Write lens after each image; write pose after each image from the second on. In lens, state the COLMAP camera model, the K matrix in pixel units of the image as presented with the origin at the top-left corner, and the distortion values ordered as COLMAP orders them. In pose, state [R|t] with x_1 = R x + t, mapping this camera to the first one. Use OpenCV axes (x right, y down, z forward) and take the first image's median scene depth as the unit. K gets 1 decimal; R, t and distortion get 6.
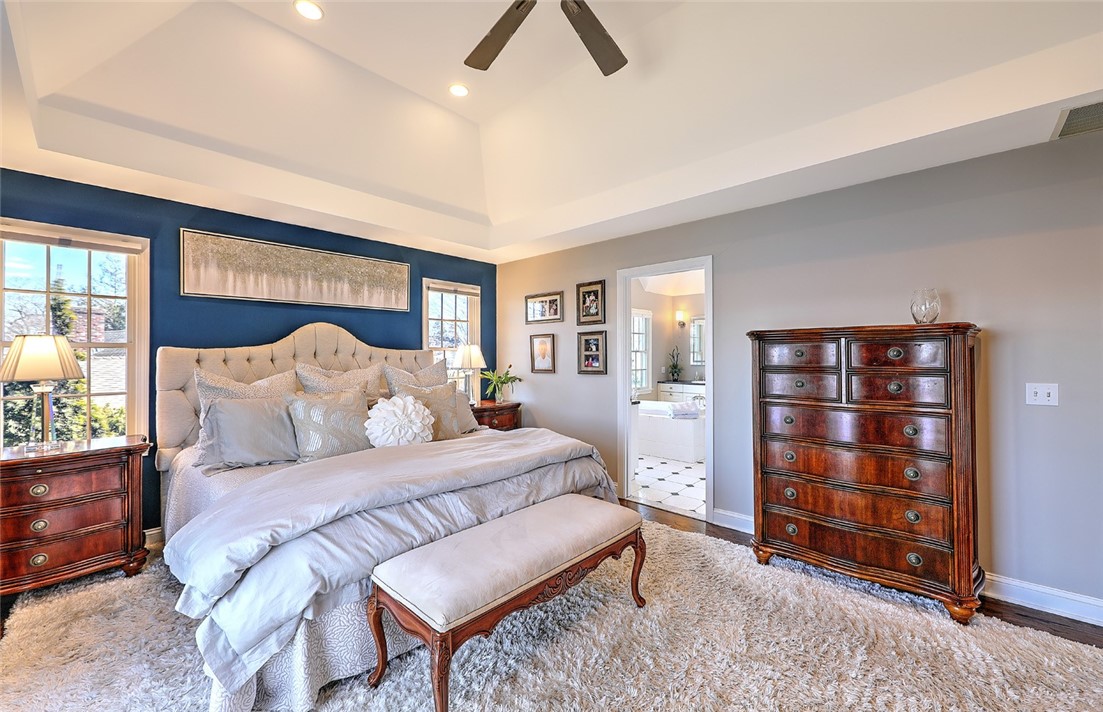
lens RADIAL K [[432.1, 0, 553.0], [0, 432.1, 352.7], [0, 0, 1]] dist [-0.000223, -0.000008]
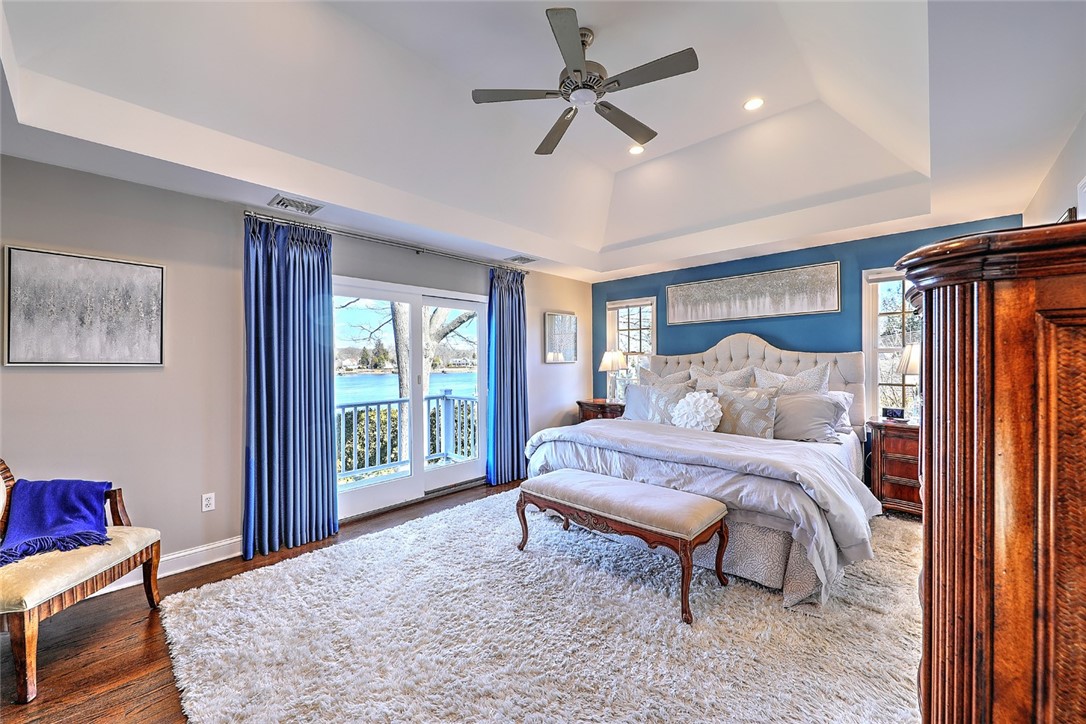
lens RADIAL K [[420.7, 0, 545.3], [0, 420.7, 364.7], [0, 0, 1]] dist [0.001771, 0.000053]
pose [[-0.006512, 0.011154, -0.999917, 0.689137], [0.016182, 0.999808, 0.011047, -0.000538], [0.999848, -0.016109, -0.006692, 0.426546]]
